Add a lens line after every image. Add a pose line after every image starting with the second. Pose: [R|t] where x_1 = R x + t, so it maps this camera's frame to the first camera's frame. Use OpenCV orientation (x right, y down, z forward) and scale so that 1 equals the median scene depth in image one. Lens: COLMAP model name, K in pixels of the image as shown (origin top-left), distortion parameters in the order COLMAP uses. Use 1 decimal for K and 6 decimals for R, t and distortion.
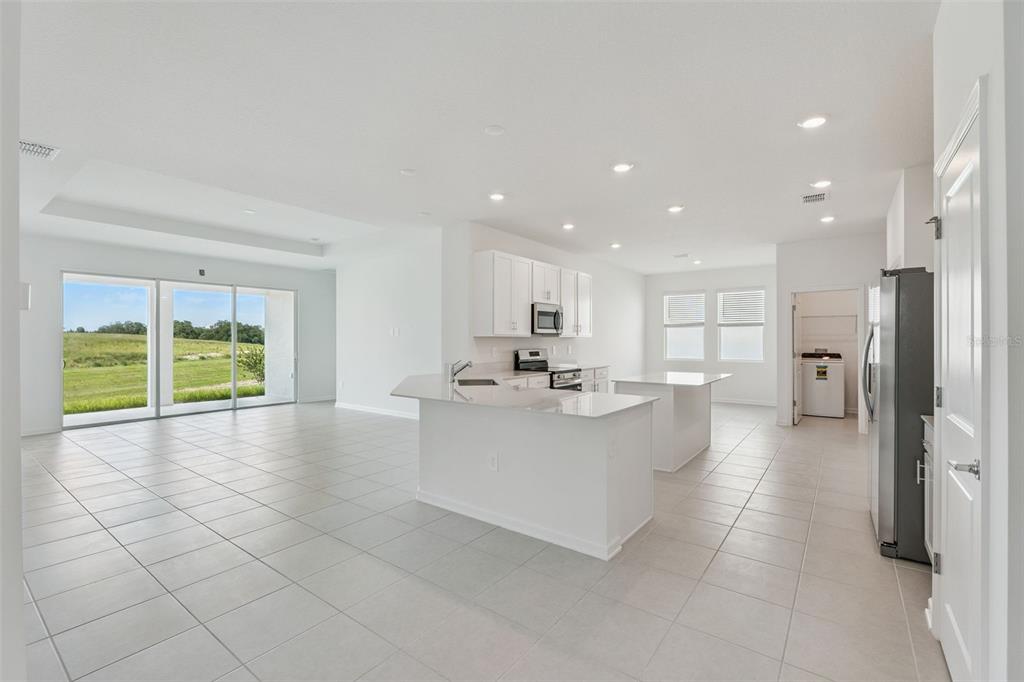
lens RADIAL K [[450.9, 0, 514.4], [0, 450.9, 339.4], [0, 0, 1]] dist [-0.004500, -0.000355]
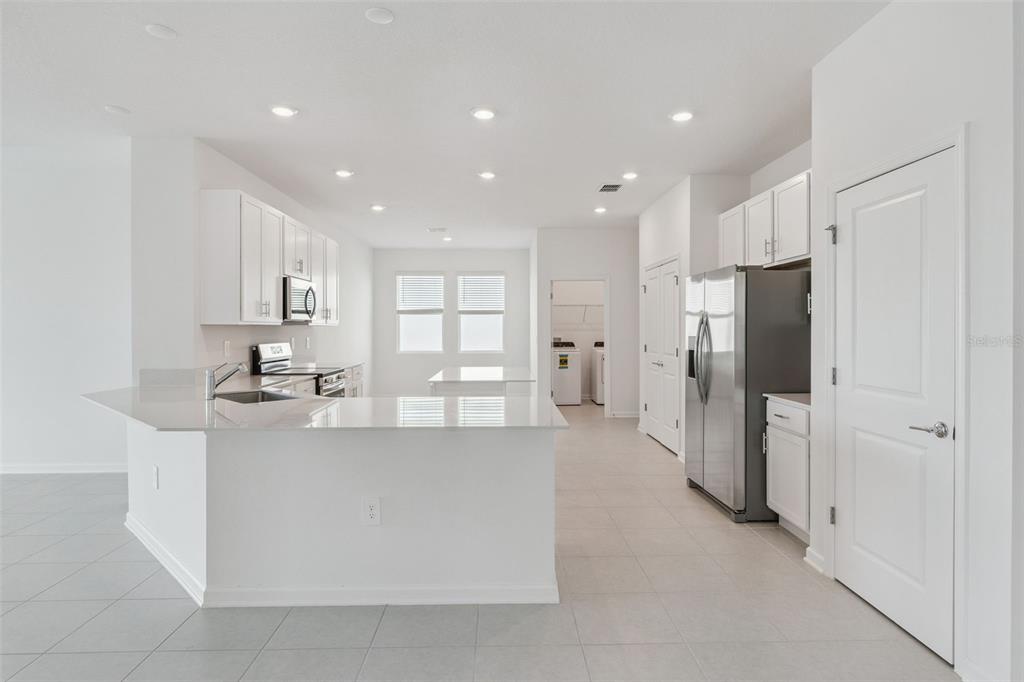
lens RADIAL K [[551.9, 0, 514.4], [0, 551.9, 332.5], [0, 0, 1]] dist [-0.003531, -0.000109]
pose [[0.786484, -0.005708, 0.617584, -0.196092], [0.001127, 0.999969, 0.007807, -0.000300], [-0.617609, -0.005444, 0.786466, 0.116442]]
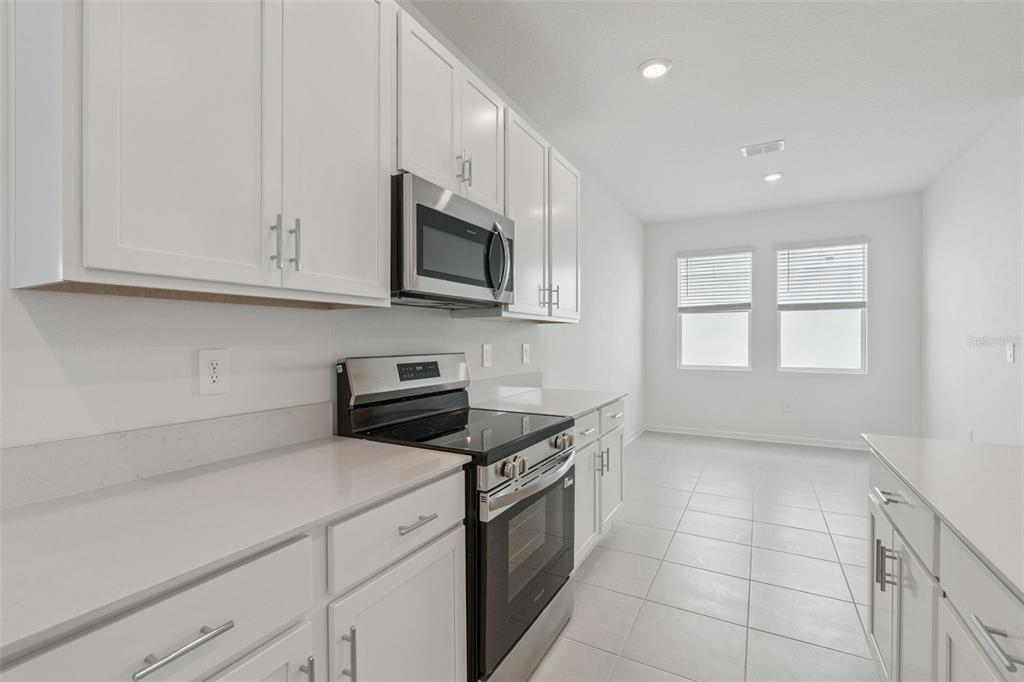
lens RADIAL K [[450.9, 0, 514.4], [0, 450.9, 339.4], [0, 0, 1]] dist [-0.004500, -0.000355]
pose [[0.990720, -0.001492, 0.135909, 0.068016], [0.001446, 0.999999, 0.000443, 0.011849], [-0.135909, -0.000242, 0.990721, 0.718416]]
